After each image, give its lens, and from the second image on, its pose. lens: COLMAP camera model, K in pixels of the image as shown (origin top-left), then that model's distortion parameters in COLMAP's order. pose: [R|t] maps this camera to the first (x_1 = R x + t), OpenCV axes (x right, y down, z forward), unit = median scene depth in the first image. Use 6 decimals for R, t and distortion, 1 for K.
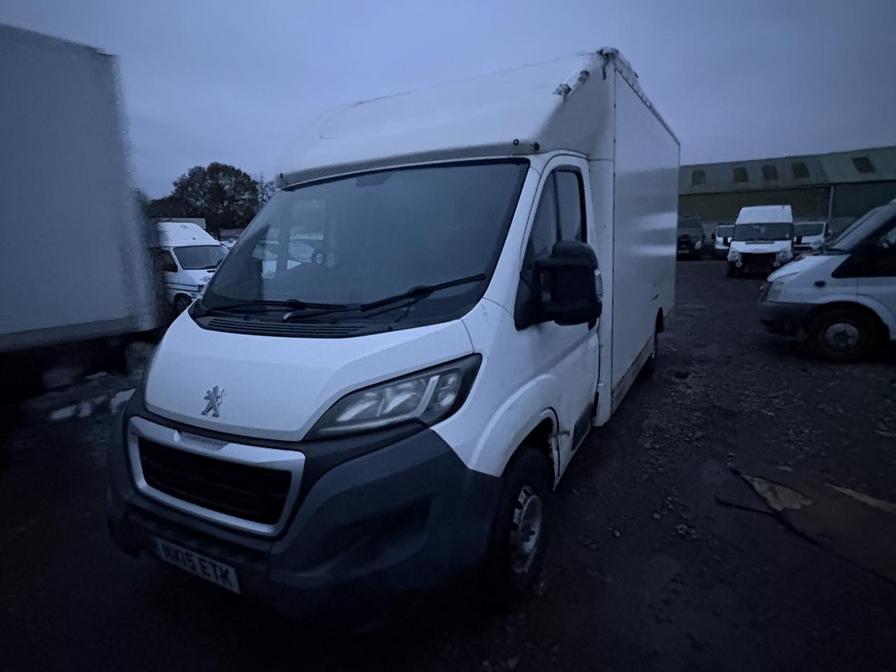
lens RADIAL K [[511.3, 0, 446.9], [0, 511.3, 336.0], [0, 0, 1]] dist [-0.002979, 0.000957]
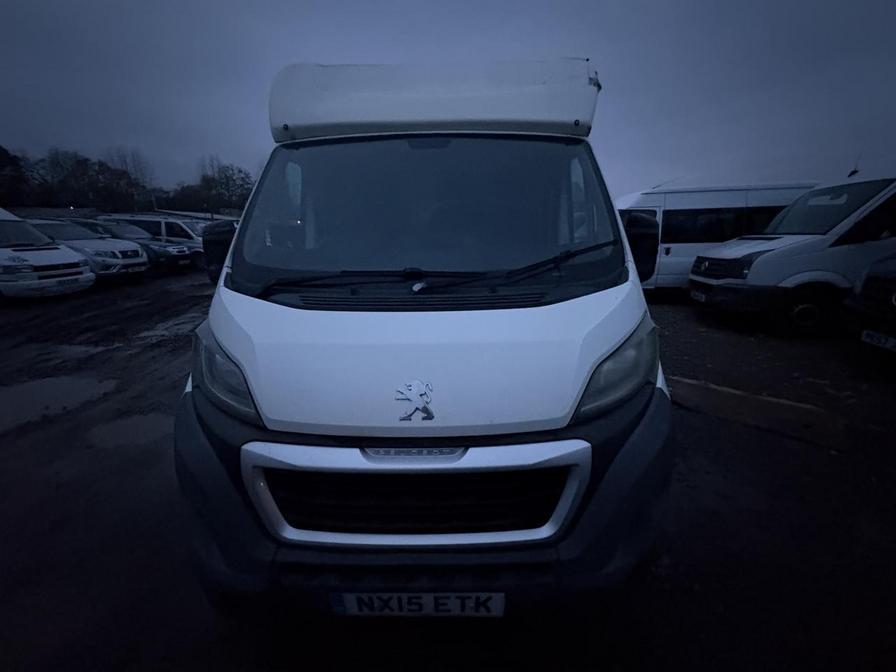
lens RADIAL K [[356.8, 0, 448.6], [0, 356.8, 335.2], [0, 0, 1]] dist [-0.001452, 0.000214]
pose [[0.876826, -0.107552, 0.468624, -0.633371], [0.060594, 0.991608, 0.114206, -0.027480], [-0.476974, -0.071743, 0.875985, 0.495794]]
